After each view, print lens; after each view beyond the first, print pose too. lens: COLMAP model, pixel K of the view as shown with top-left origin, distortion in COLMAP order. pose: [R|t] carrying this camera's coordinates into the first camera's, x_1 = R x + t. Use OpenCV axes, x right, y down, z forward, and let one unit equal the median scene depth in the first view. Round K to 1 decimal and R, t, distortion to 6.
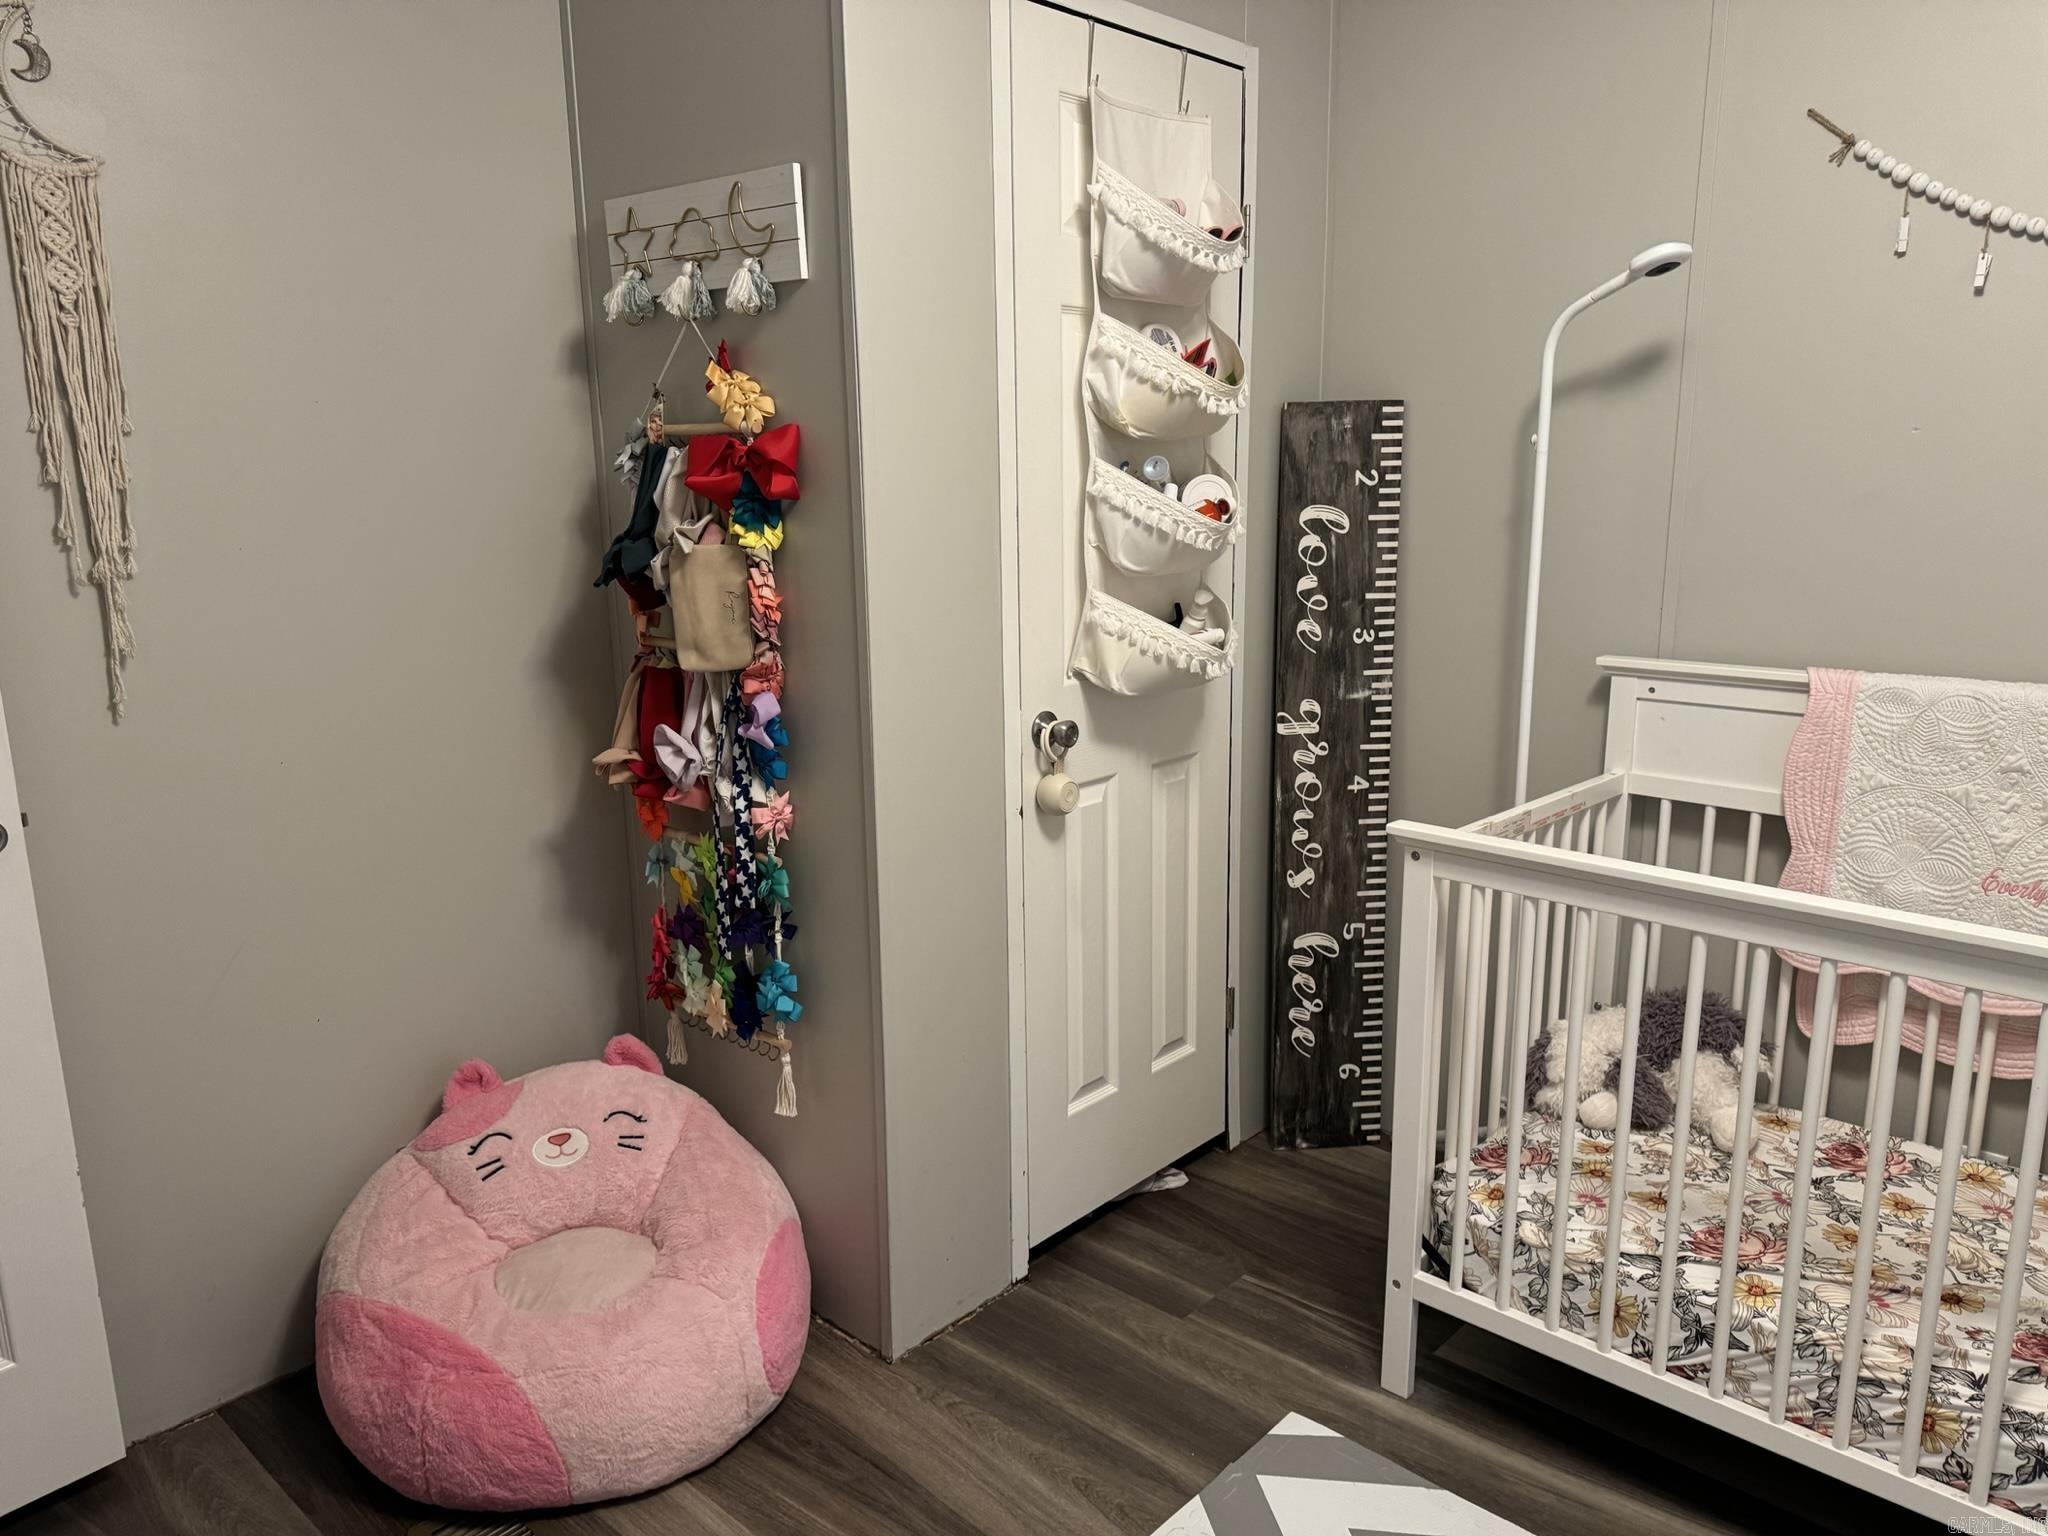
lens RADIAL K [[1439.9, 0, 1052.5], [0, 1439.9, 785.1], [0, 0, 1]] dist [0.071117, -0.101036]
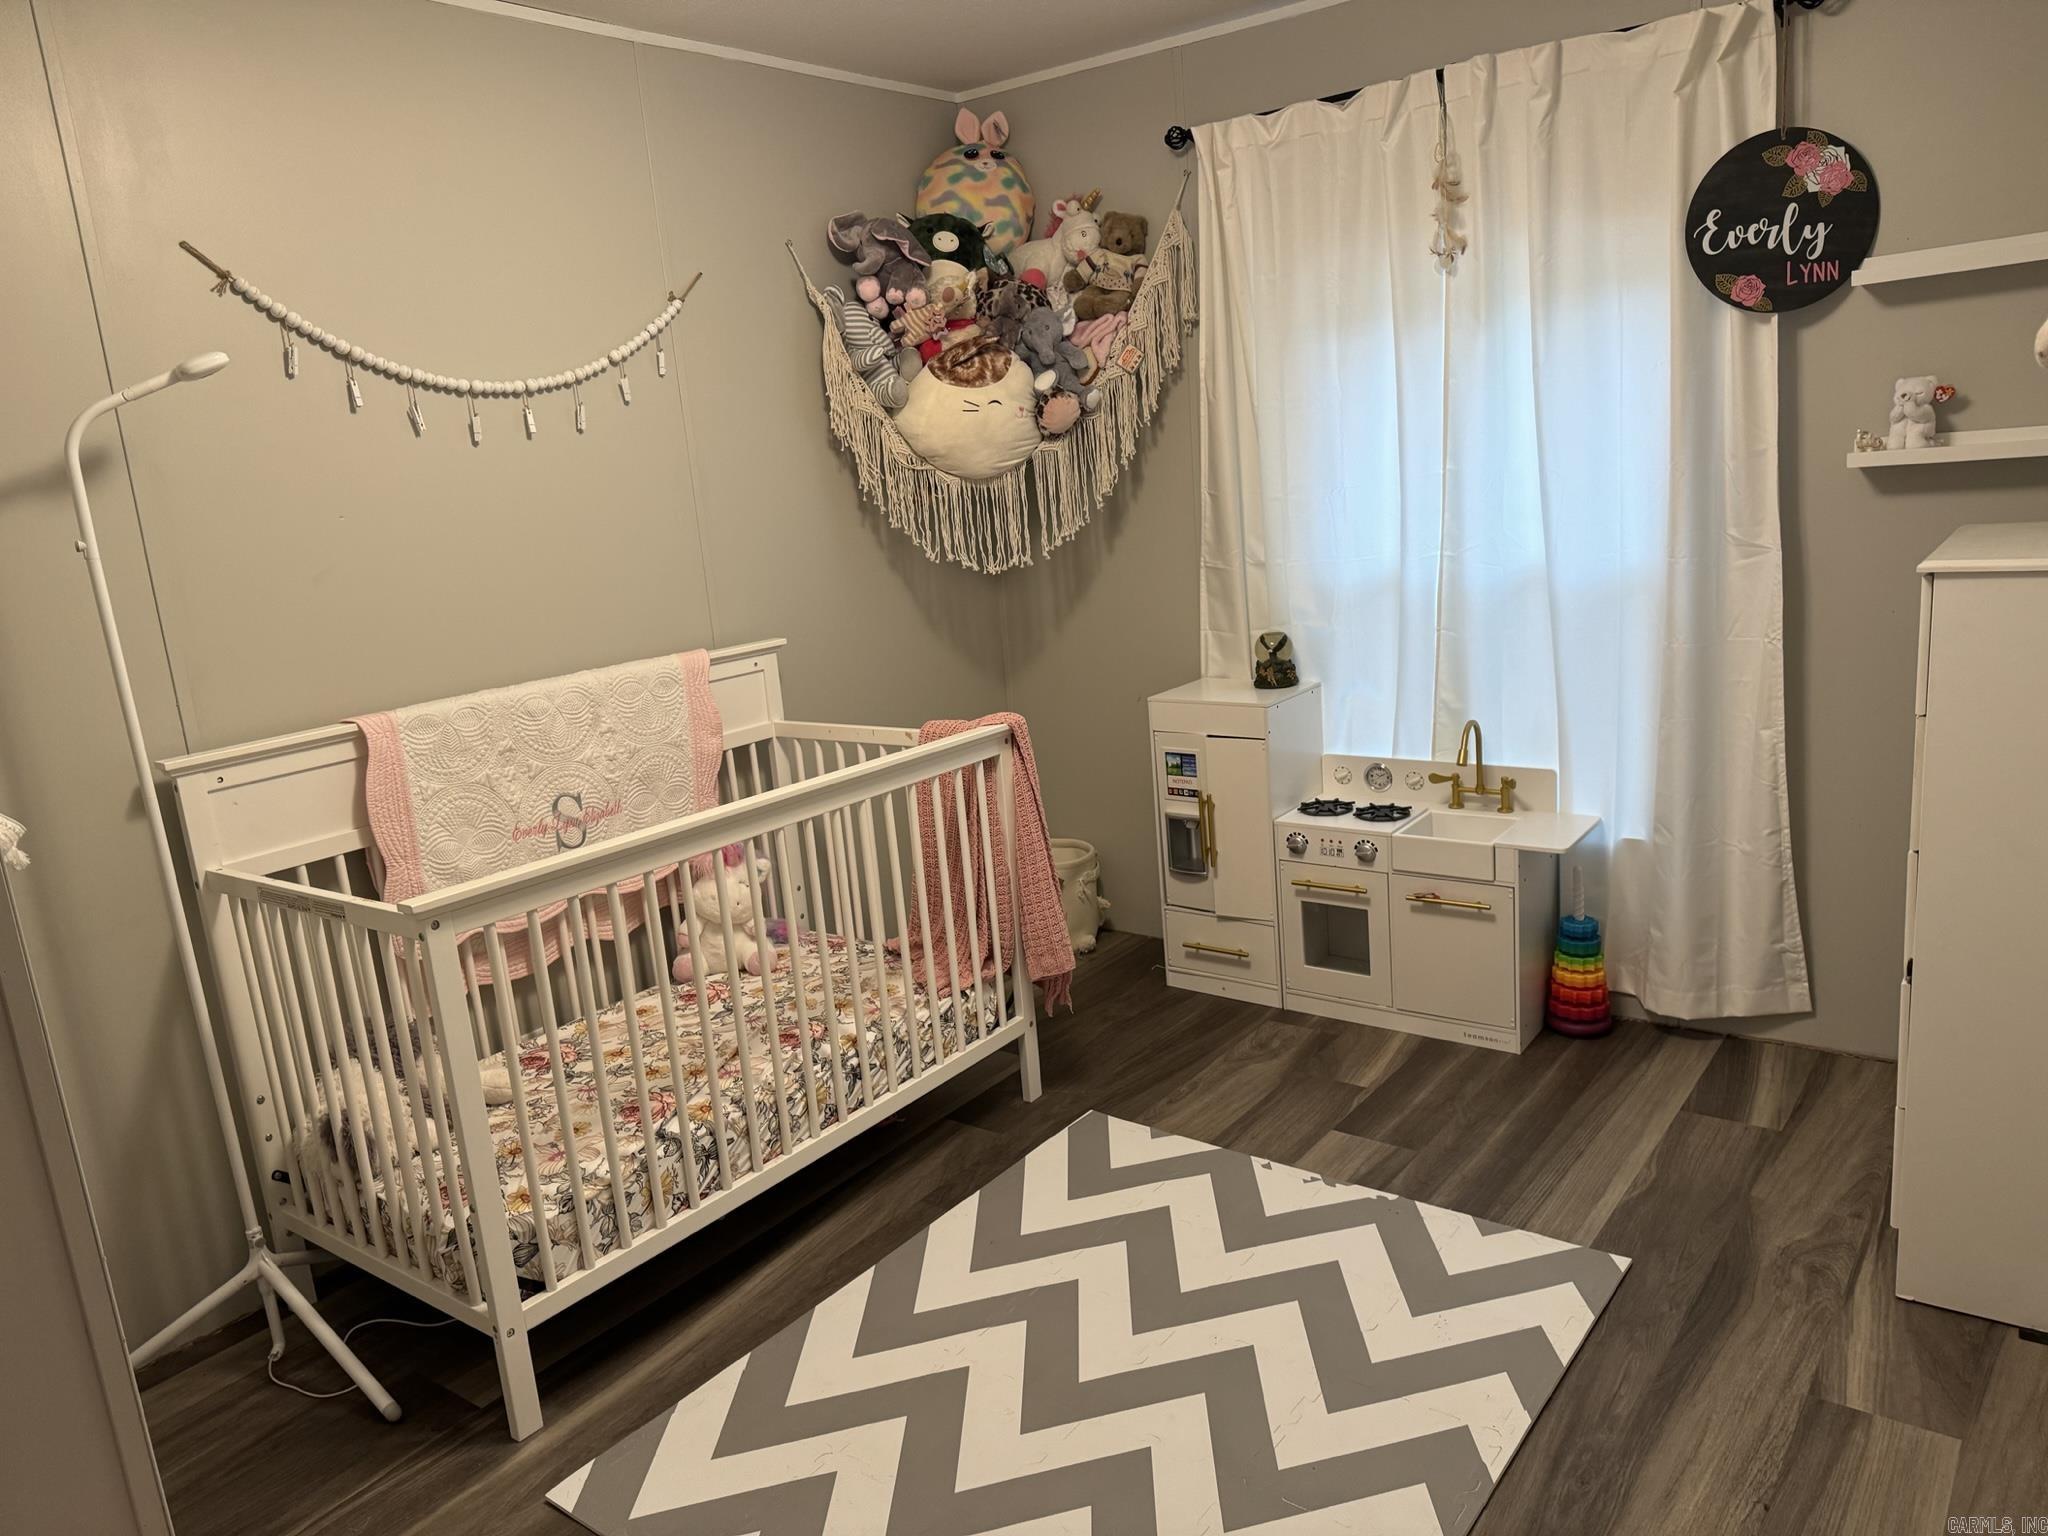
lens RADIAL K [[1439.9, 0, 1018.8], [0, 1439.9, 770.7], [0, 0, 1]] dist [0.071117, -0.101036]
pose [[-0.096462, -0.197528, 0.975540, -0.697305], [0.294207, 0.930657, 0.217532, -0.140679], [-0.950861, 0.307994, -0.031659, 0.545634]]
